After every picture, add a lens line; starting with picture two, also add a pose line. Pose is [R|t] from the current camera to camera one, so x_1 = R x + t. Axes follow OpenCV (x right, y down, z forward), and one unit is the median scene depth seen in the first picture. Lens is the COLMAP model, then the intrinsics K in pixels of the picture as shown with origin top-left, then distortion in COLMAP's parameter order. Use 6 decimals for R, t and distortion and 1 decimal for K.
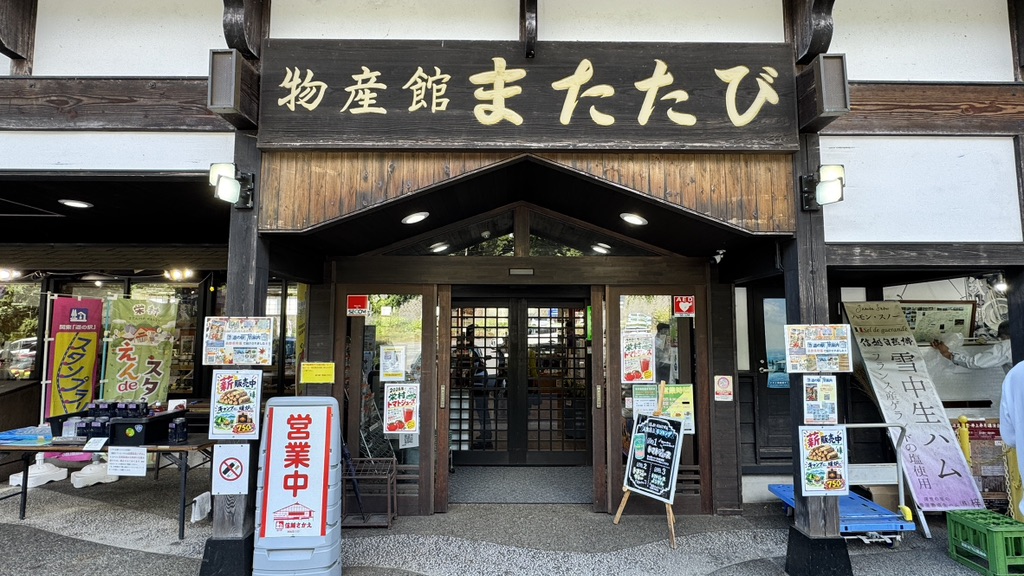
lens RADIAL K [[478.3, 0, 511.7], [0, 478.3, 265.0], [0, 0, 1]] dist [-0.000884, -0.000102]
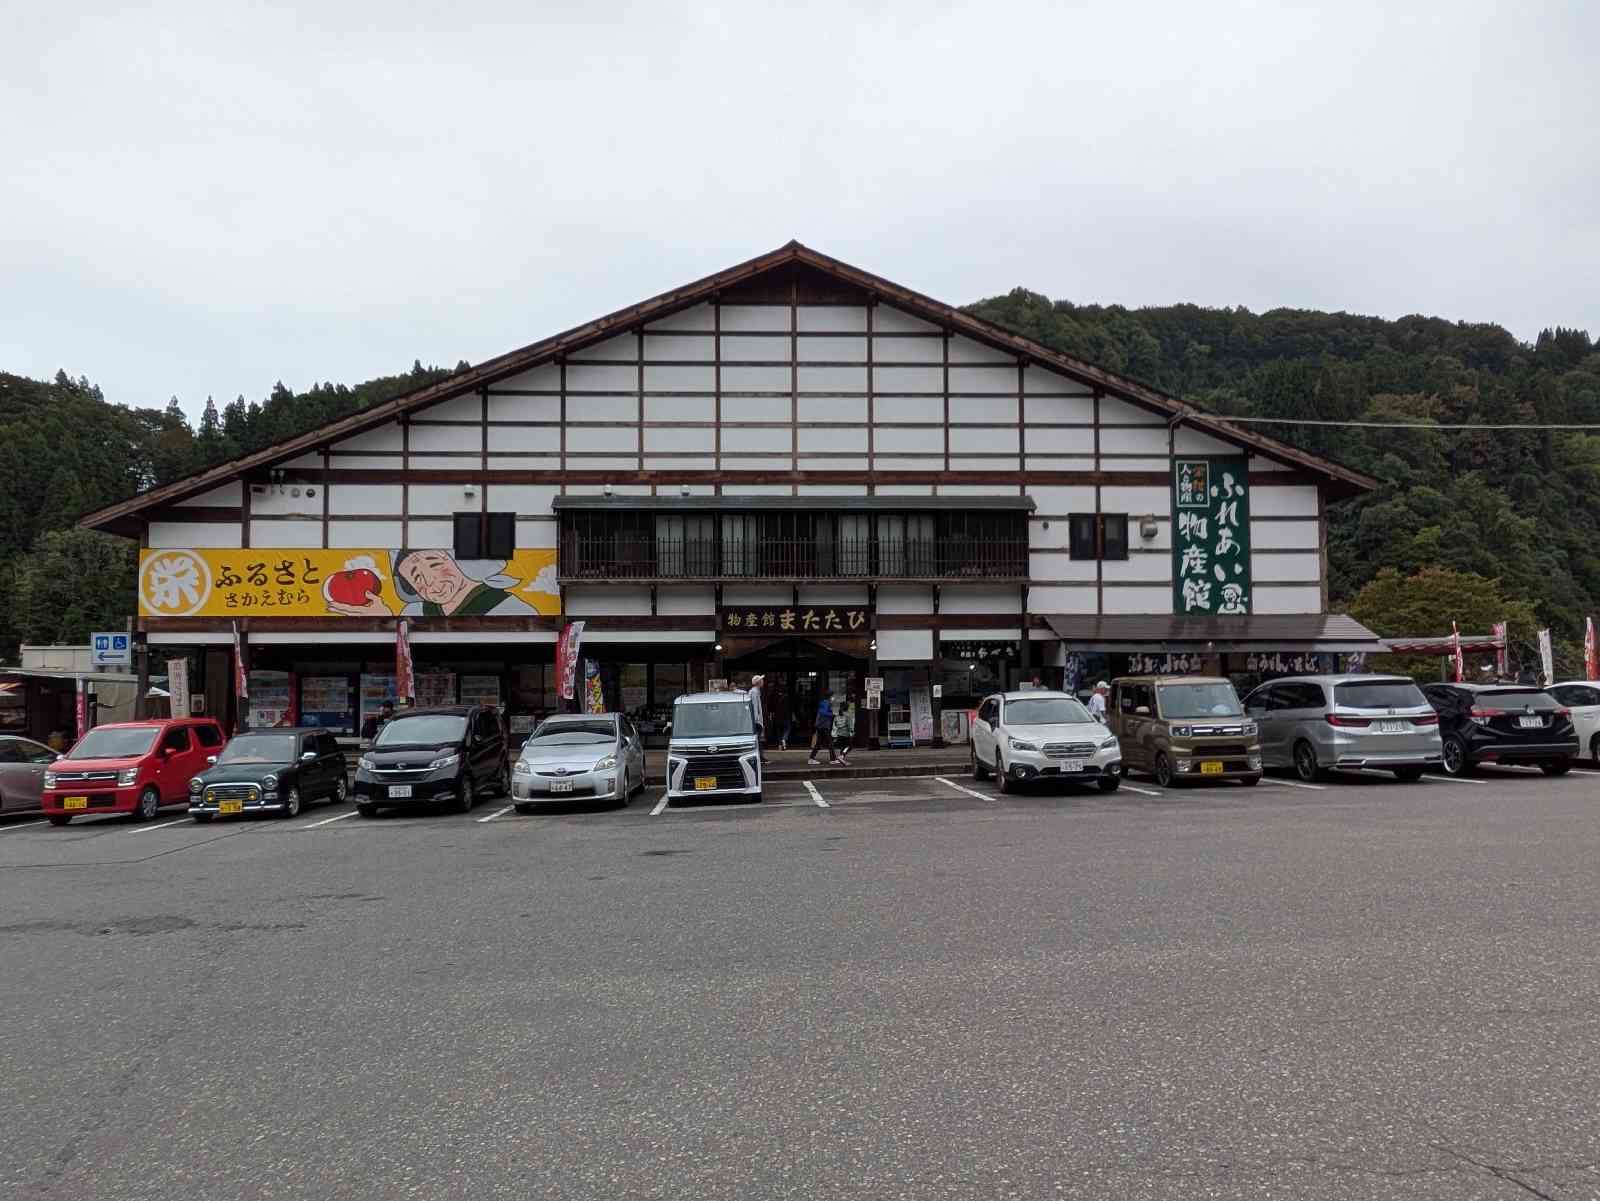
lens RADIAL K [[1046.0, 0, 800.0], [0, 1046.0, 600.5], [0, 0, 1]] dist [0.007058, -0.000218]
pose [[0.999749, -0.007941, 0.020963, -0.099548], [0.007272, 0.999468, 0.031780, -0.762414], [-0.021204, -0.031620, 0.999275, -6.977976]]
